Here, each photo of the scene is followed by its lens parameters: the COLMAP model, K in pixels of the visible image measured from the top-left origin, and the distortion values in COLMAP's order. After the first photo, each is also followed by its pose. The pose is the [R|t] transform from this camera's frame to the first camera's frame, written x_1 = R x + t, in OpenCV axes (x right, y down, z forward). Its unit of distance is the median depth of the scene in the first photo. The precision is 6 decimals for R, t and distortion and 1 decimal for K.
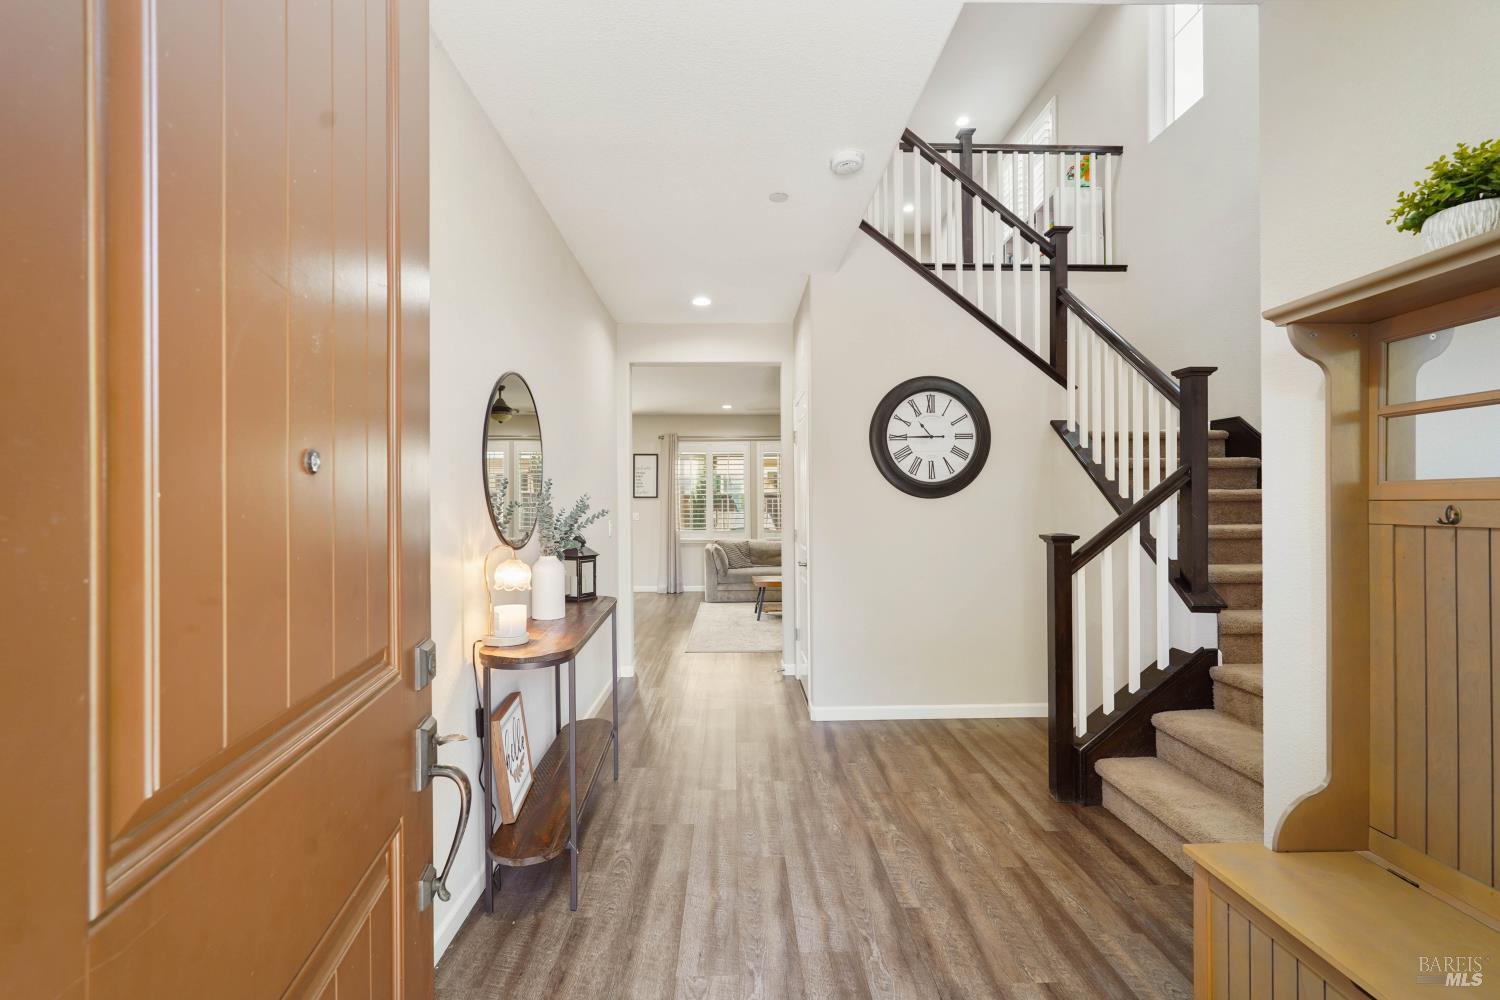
lens RADIAL K [[674.8, 0, 756.4], [0, 674.8, 501.7], [0, 0, 1]] dist [-0.017844, 0.007627]
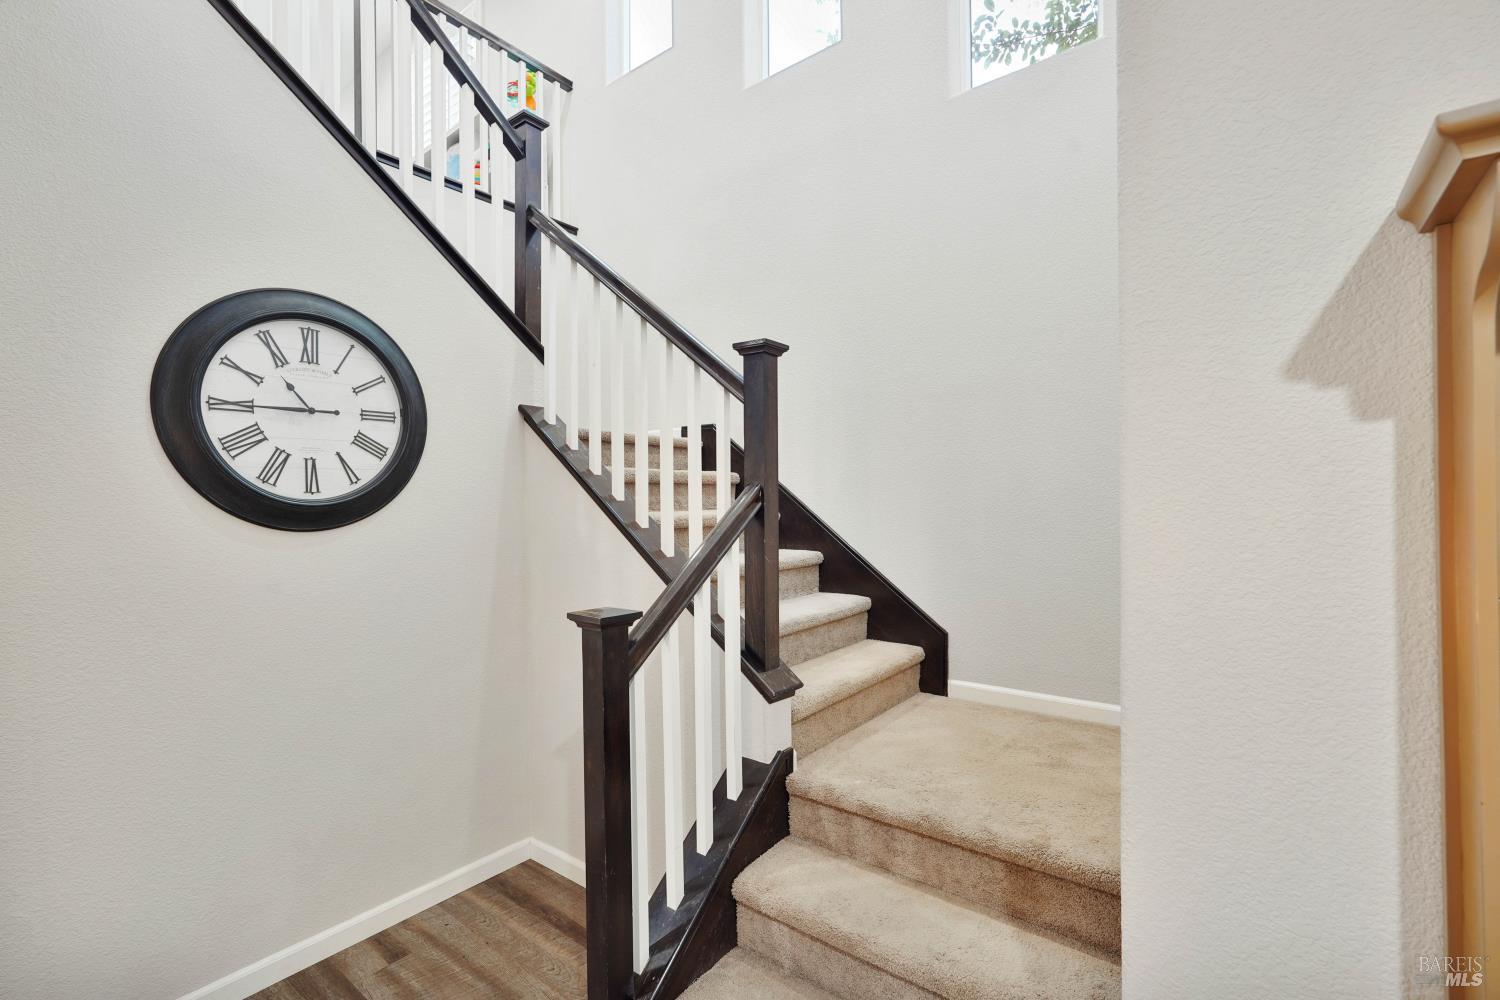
lens RADIAL K [[674.8, 0, 749.0], [0, 674.8, 499.5], [0, 0, 1]] dist [-0.017844, 0.007627]
pose [[0.647937, 0.001496, 0.761692, 0.089261], [0.001668, 0.999993, -0.003383, -0.027515], [-0.761692, 0.003463, 0.647930, 0.424680]]
